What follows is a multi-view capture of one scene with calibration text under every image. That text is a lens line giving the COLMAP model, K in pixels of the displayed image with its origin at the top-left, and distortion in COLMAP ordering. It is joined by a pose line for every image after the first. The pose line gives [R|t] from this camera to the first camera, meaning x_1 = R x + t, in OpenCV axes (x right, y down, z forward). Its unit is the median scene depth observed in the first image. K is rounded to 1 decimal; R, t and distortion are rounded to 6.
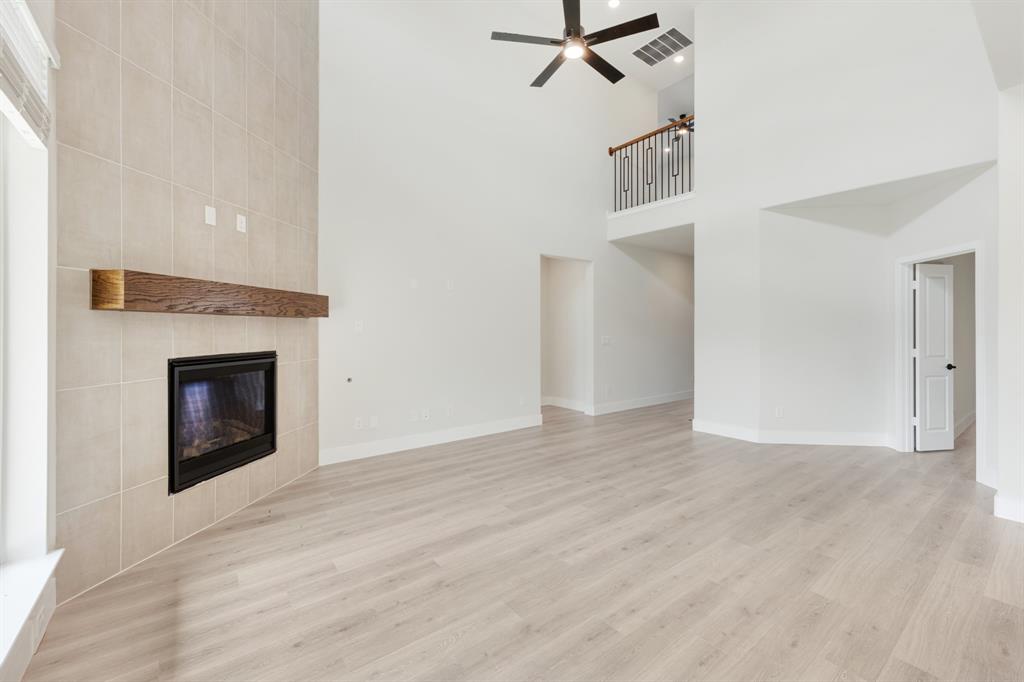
lens RADIAL K [[435.2, 0, 516.1], [0, 435.2, 330.7], [0, 0, 1]] dist [-0.000168, -0.000044]
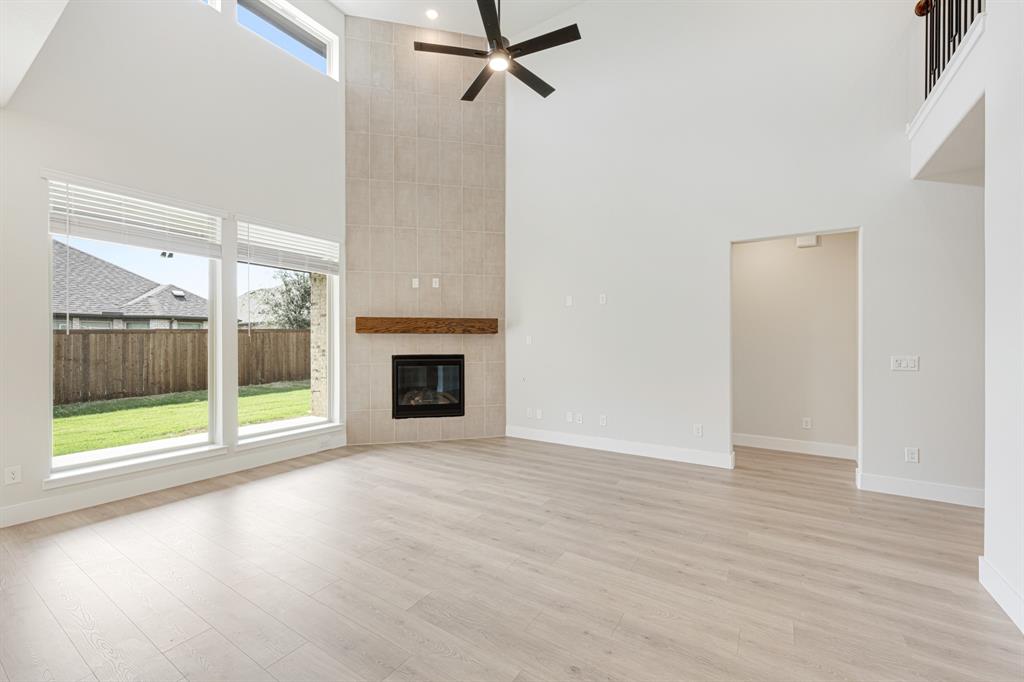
lens RADIAL K [[401.3, 0, 517.2], [0, 401.3, 343.0], [0, 0, 1]] dist [-0.002033, -0.000039]
pose [[0.343008, 0.007245, -0.939305, 0.964172], [-0.004832, 0.999971, 0.005948, -0.007051], [0.939320, 0.002498, 0.343033, 0.684139]]
